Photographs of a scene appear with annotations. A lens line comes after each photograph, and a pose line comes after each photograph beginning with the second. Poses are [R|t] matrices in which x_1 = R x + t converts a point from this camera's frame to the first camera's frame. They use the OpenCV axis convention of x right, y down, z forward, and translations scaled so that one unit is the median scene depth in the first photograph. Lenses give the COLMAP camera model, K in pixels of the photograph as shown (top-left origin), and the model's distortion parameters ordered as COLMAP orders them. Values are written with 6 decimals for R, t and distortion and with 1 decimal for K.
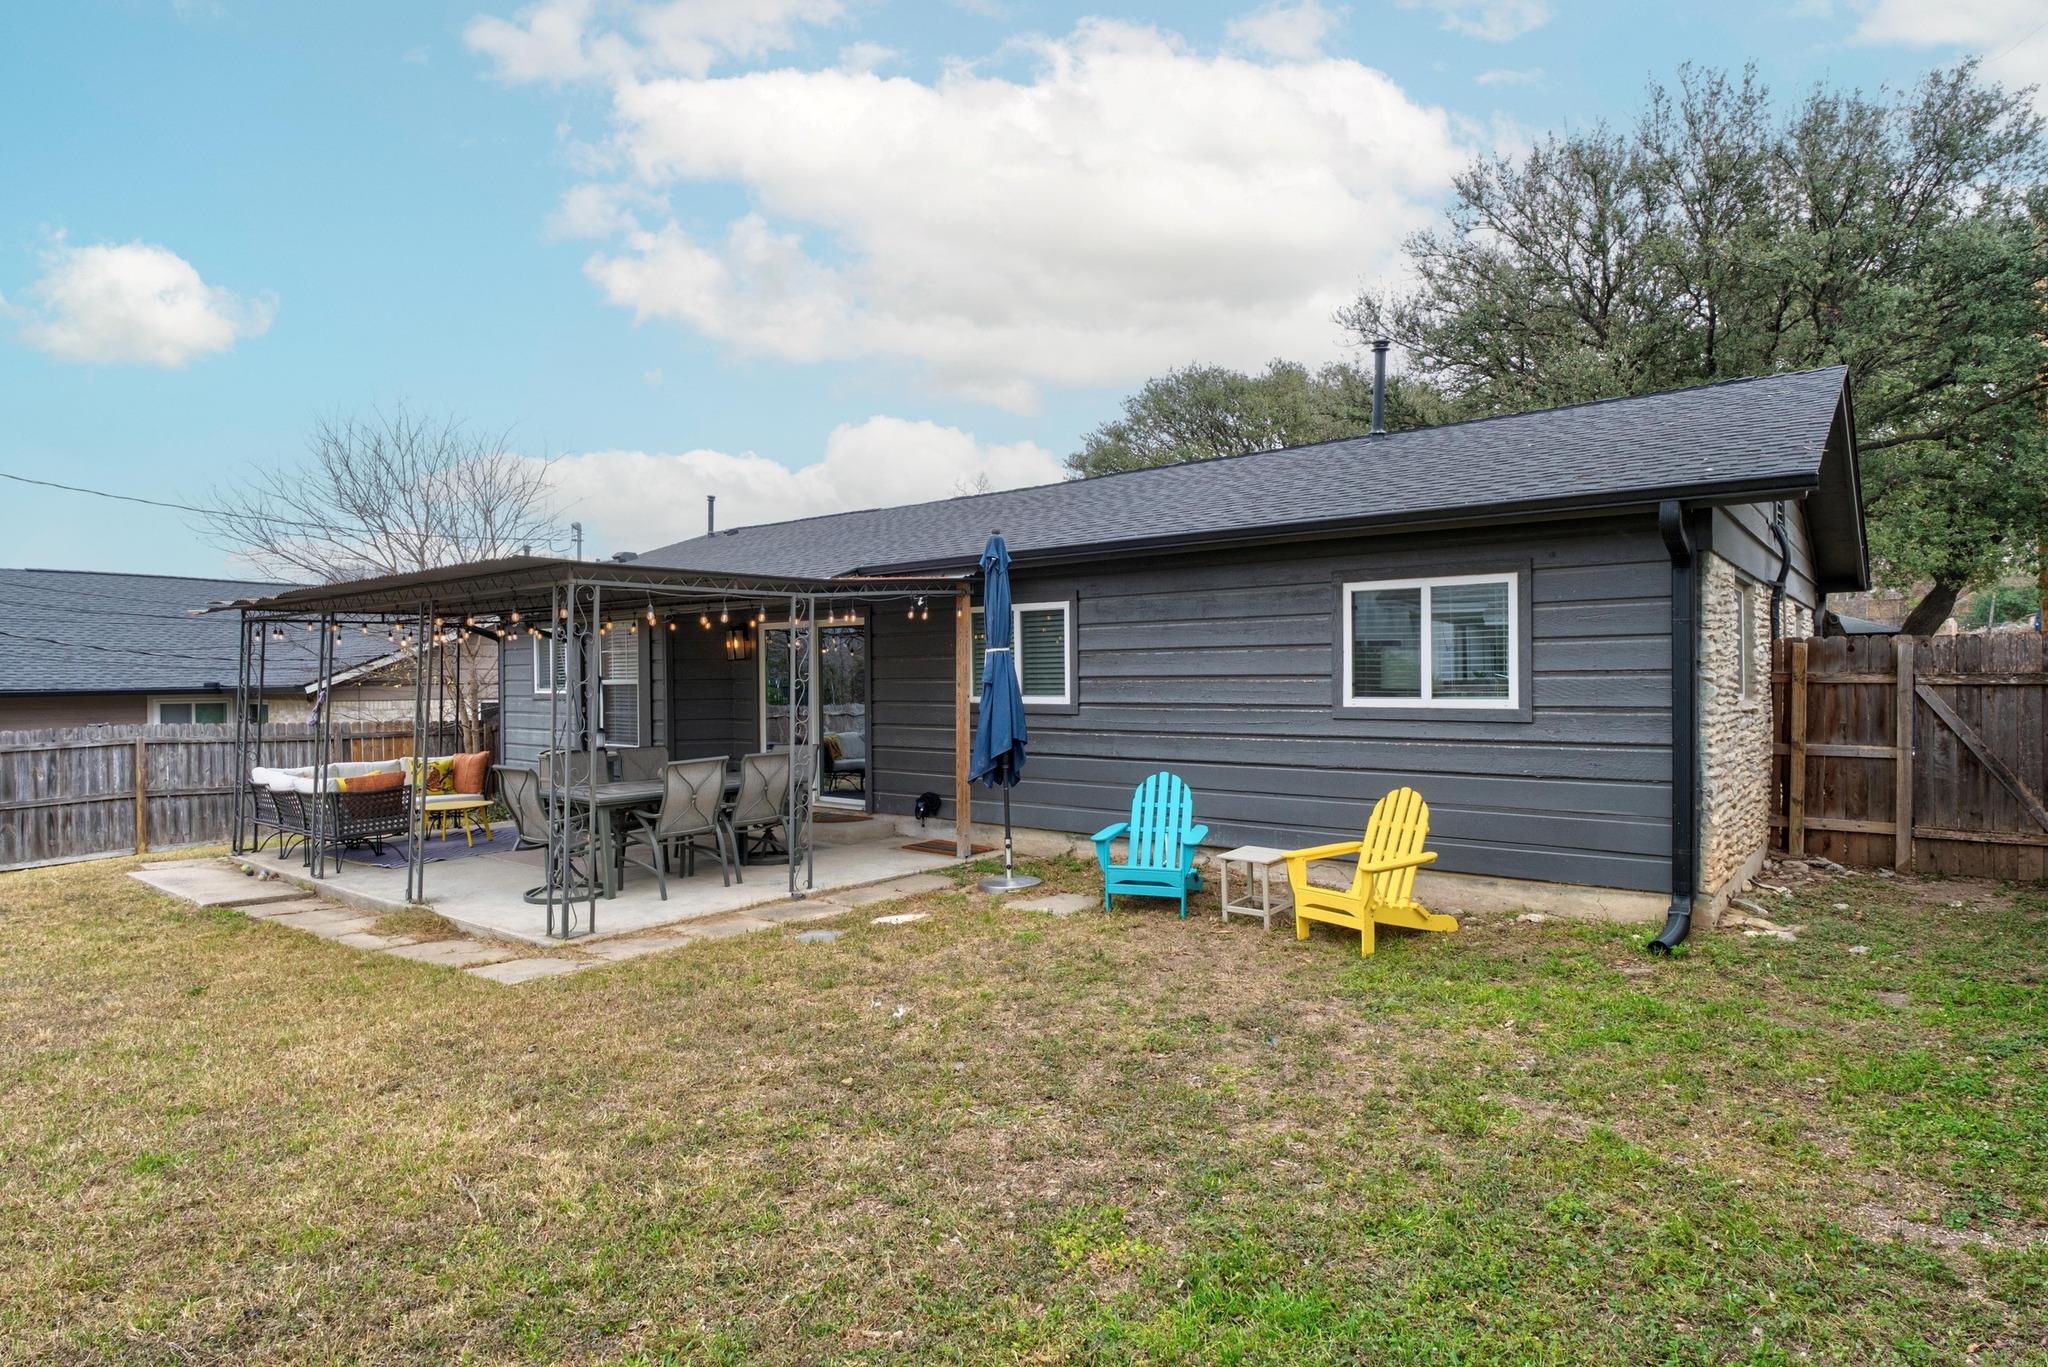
lens RADIAL K [[1103.8, 0, 1024.0], [0, 1103.8, 683.5], [0, 0, 1]] dist [0.000225, 0.001362]
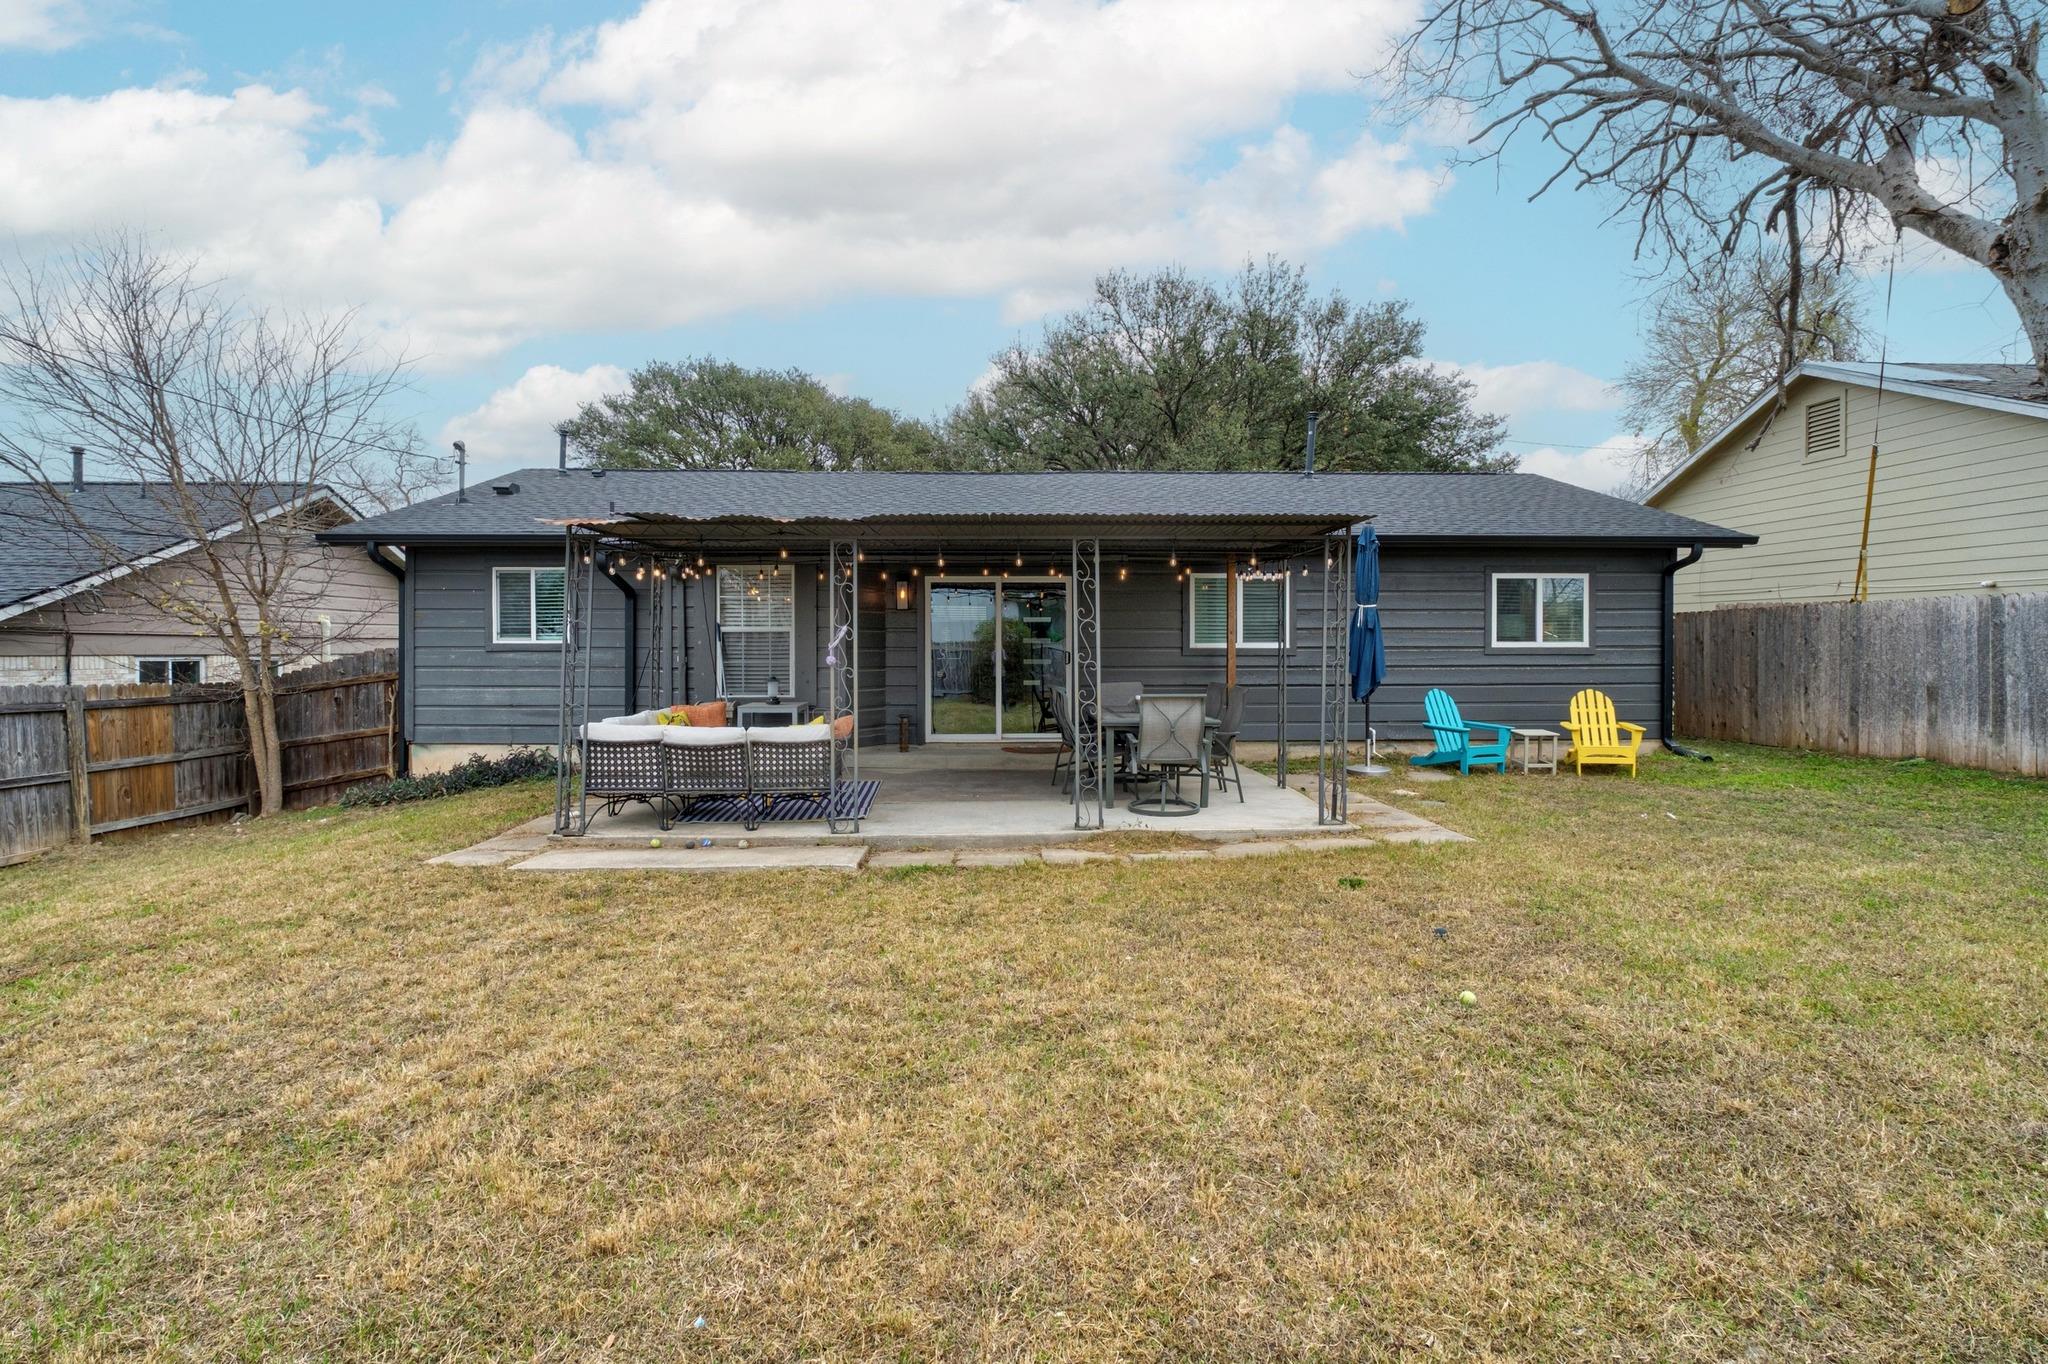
lens RADIAL K [[974.3, 0, 1026.8], [0, 974.3, 646.9], [0, 0, 1]] dist [-0.005660, 0.001188]
pose [[0.761604, 0.005046, 0.648023, -1.242140], [-0.001940, 0.999983, -0.005506, 0.031136], [-0.648040, 0.002936, 0.761601, 0.334727]]
